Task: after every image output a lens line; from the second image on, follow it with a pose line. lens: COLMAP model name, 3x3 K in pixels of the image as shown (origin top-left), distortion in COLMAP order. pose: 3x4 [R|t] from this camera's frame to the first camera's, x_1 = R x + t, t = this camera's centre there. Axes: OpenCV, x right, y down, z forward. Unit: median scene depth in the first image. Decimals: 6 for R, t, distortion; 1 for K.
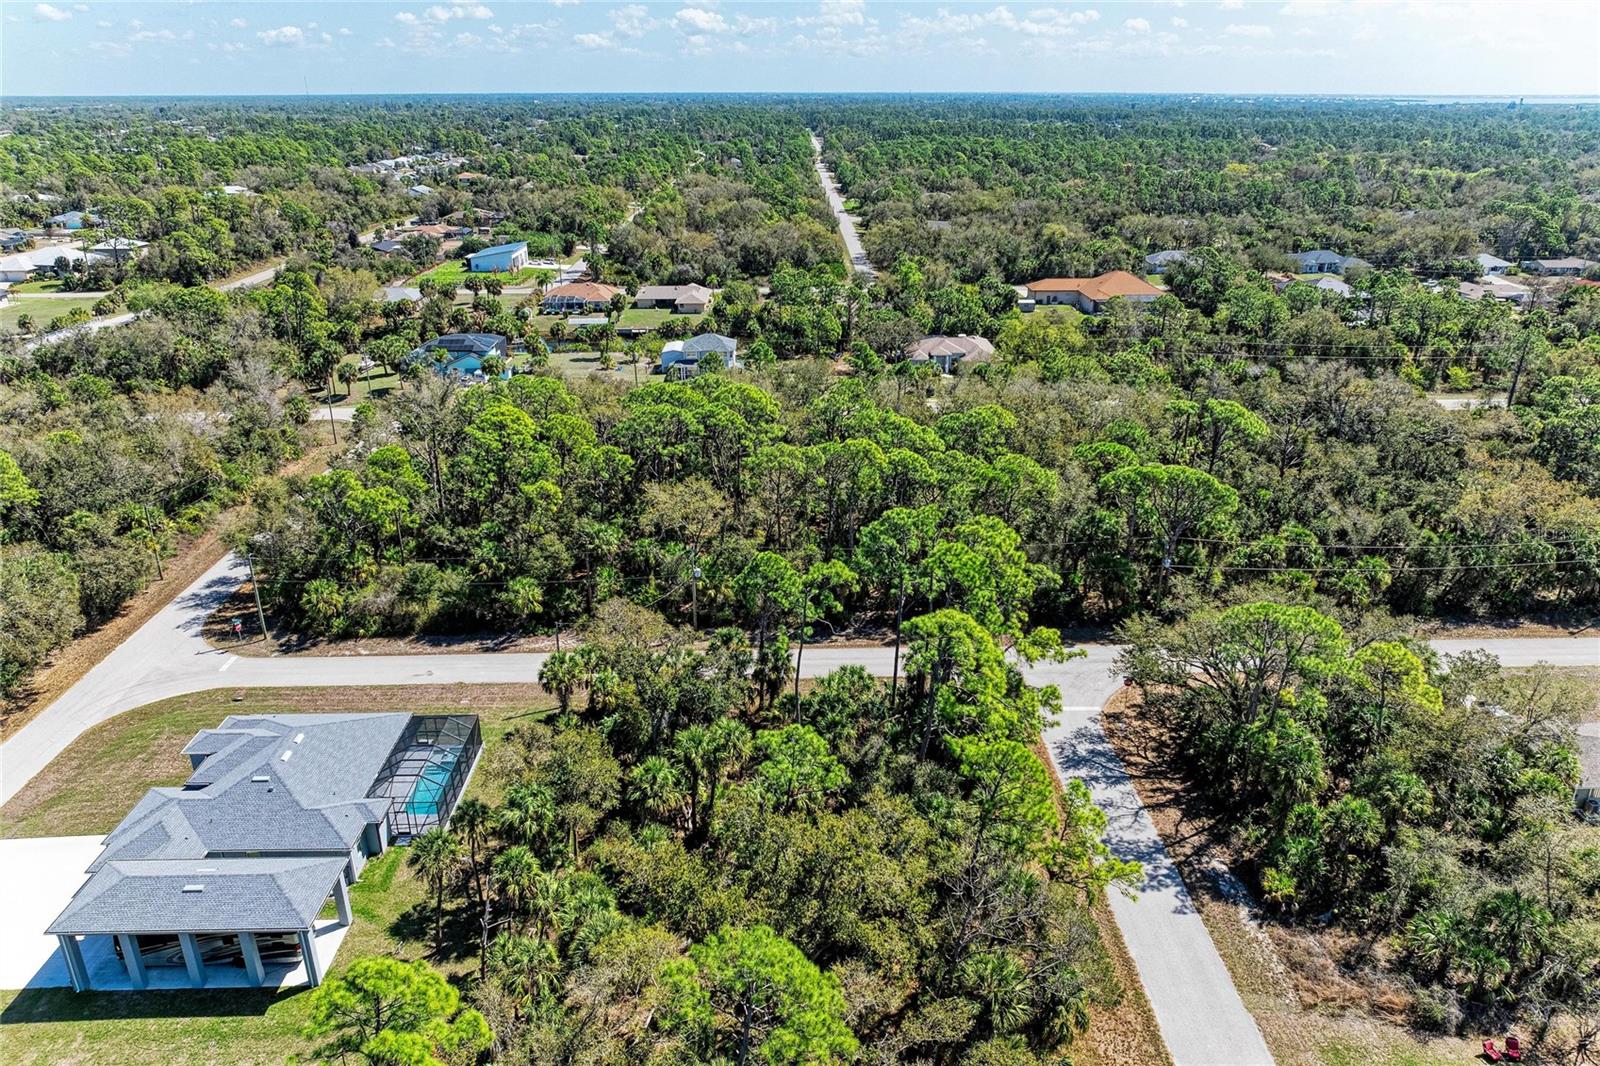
lens RADIAL K [[1111.2, 0, 798.8], [0, 1111.2, 530.7], [0, 0, 1]] dist [-0.034944, -0.000259]
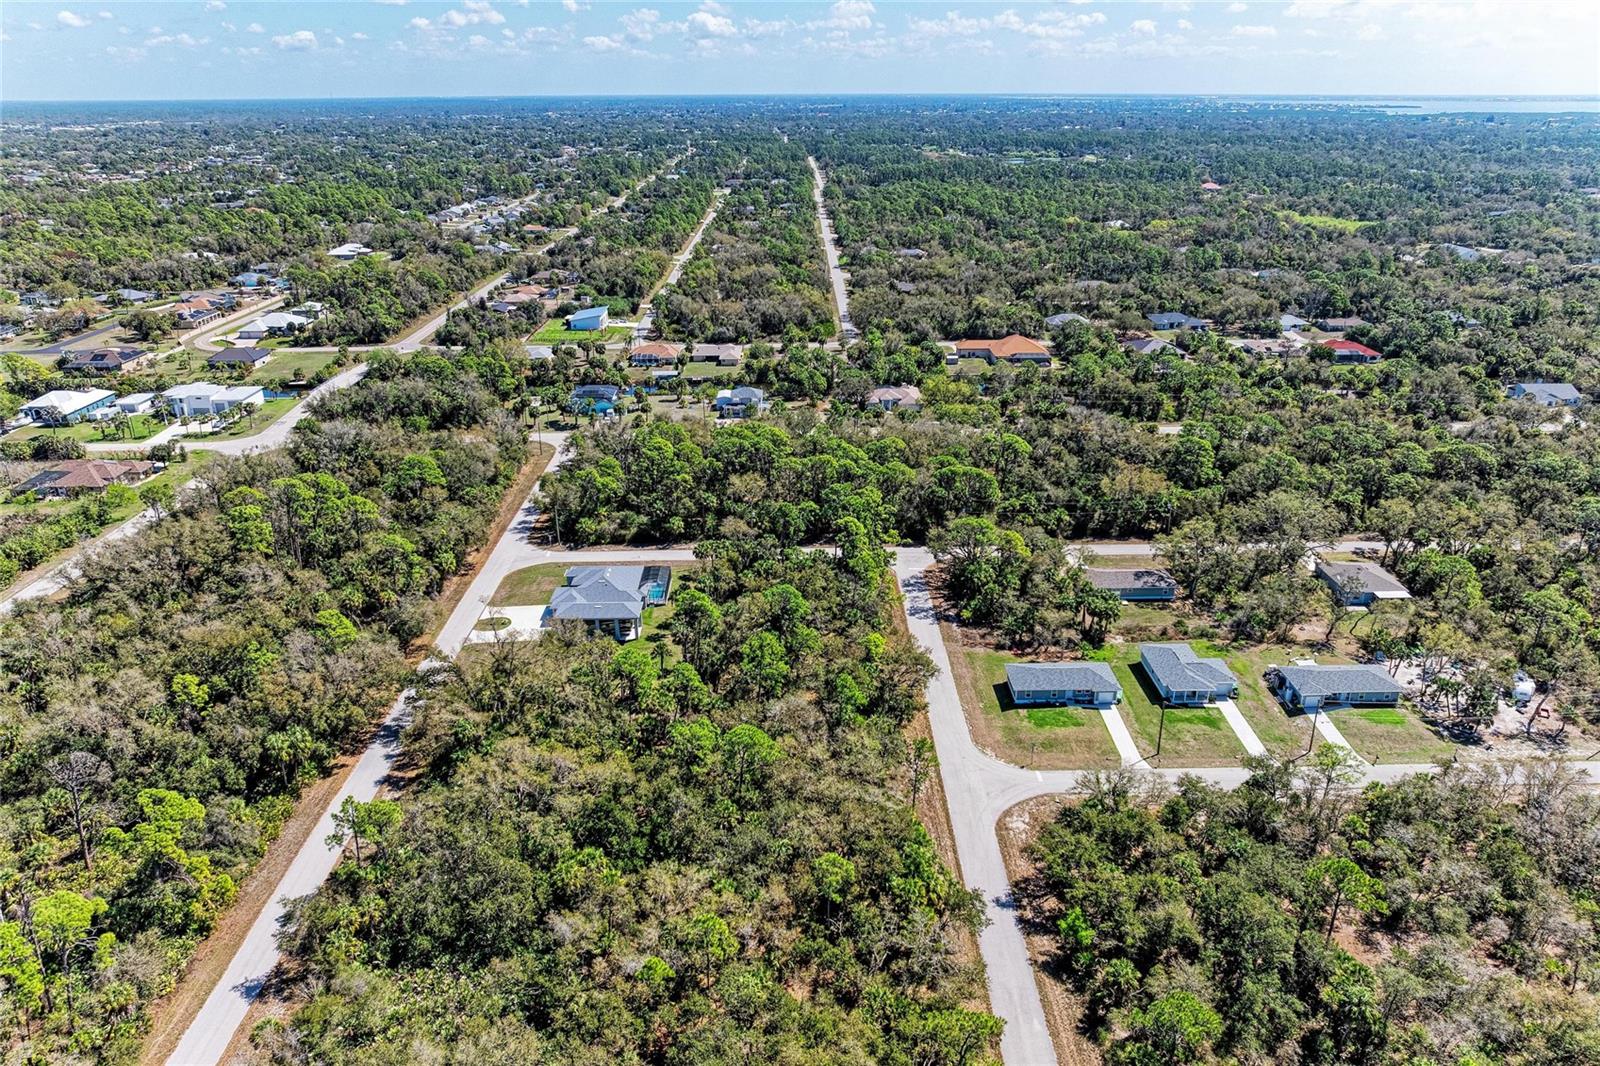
lens RADIAL K [[1111.2, 0, 802.1], [0, 1111.2, 528.6], [0, 0, 1]] dist [-0.034944, -0.000259]
pose [[0.999992, -0.000598, -0.004067, 0.007982], [0.000589, 0.999998, -0.001984, 0.033829], [0.004068, 0.001981, 0.999990, -0.599966]]
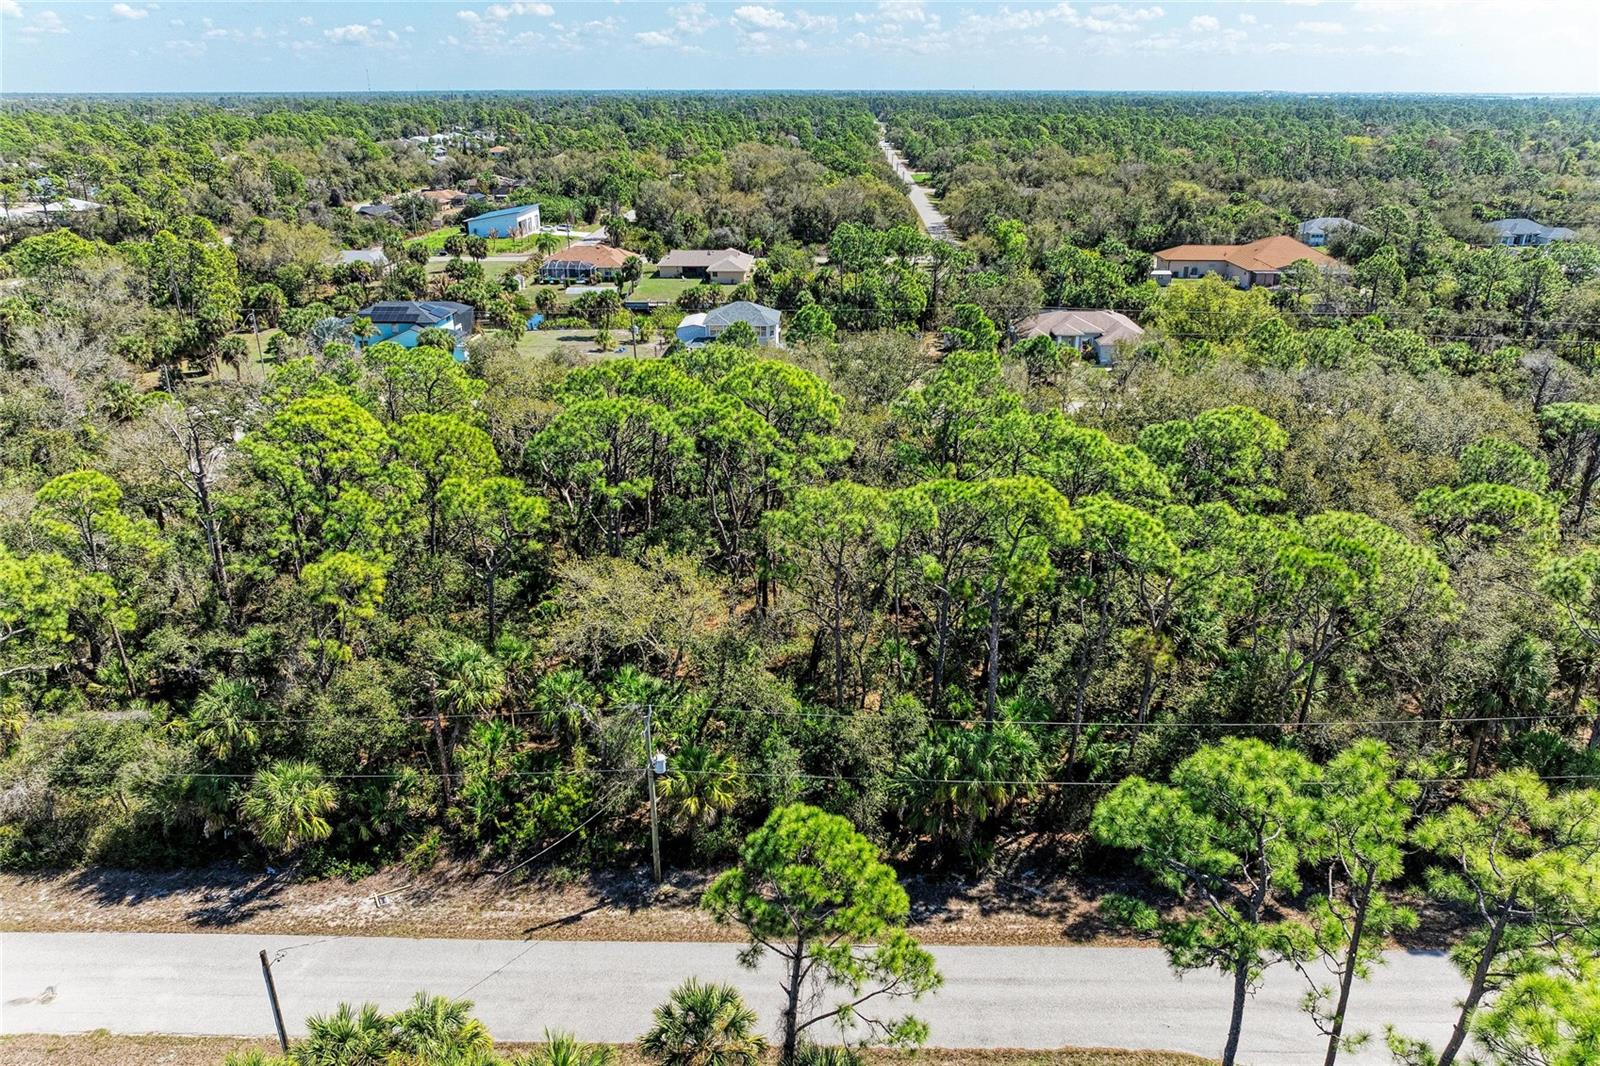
lens RADIAL K [[1111.2, 0, 804.7], [0, 1111.2, 529.3], [0, 0, 1]] dist [-0.034944, -0.000259]
pose [[0.998912, 0.016857, -0.043483, -0.006259], [-0.016842, 0.999858, 0.000710, -0.028967], [0.043489, 0.000023, 0.999054, 0.261817]]
